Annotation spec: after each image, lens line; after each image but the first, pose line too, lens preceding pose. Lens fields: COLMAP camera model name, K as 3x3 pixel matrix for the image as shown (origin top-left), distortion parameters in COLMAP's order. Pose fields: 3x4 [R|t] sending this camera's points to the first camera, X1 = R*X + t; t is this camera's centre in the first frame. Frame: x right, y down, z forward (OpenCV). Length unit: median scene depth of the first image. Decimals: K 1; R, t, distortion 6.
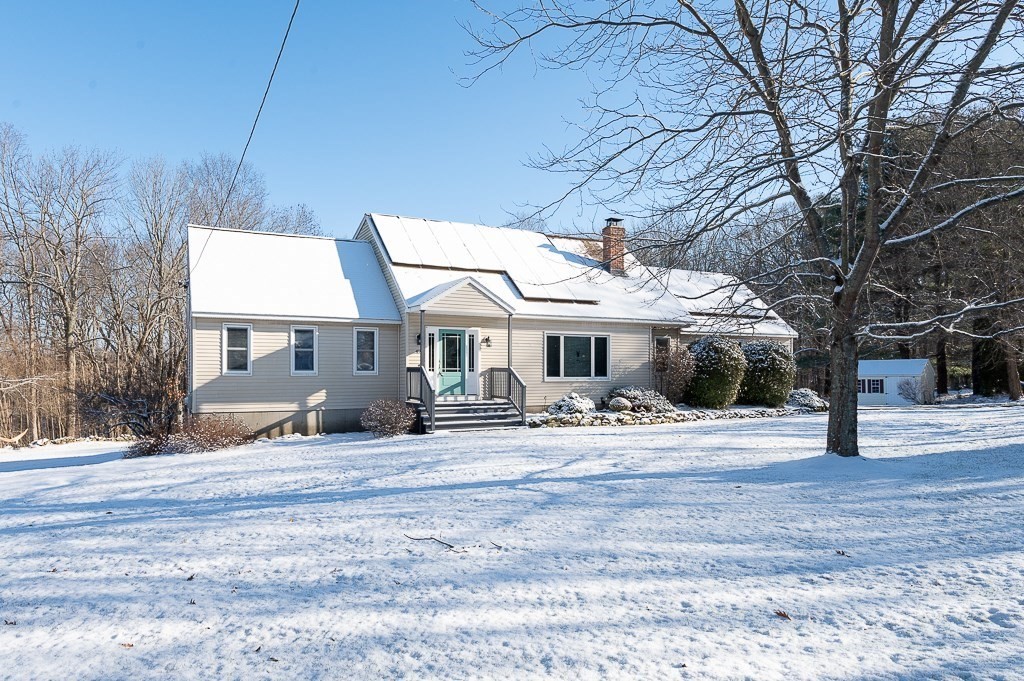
lens RADIAL K [[595.2, 0, 512.6], [0, 595.2, 374.8], [0, 0, 1]] dist [0.000699, 0.000009]
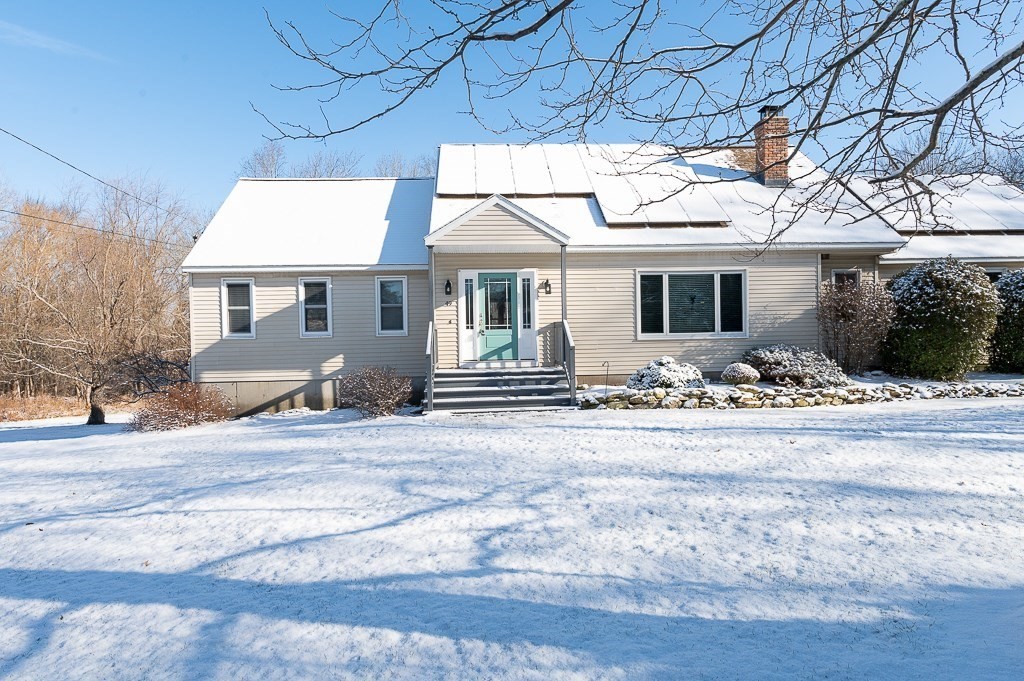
lens RADIAL K [[567.3, 0, 512.0], [0, 567.3, 340.5], [0, 0, 1]] dist [0.000754, 0.000008]
pose [[0.923525, -0.016121, -0.383200, 0.188538], [0.019148, 0.999808, 0.004086, 0.006695], [0.383061, -0.011111, 0.923656, 0.347022]]
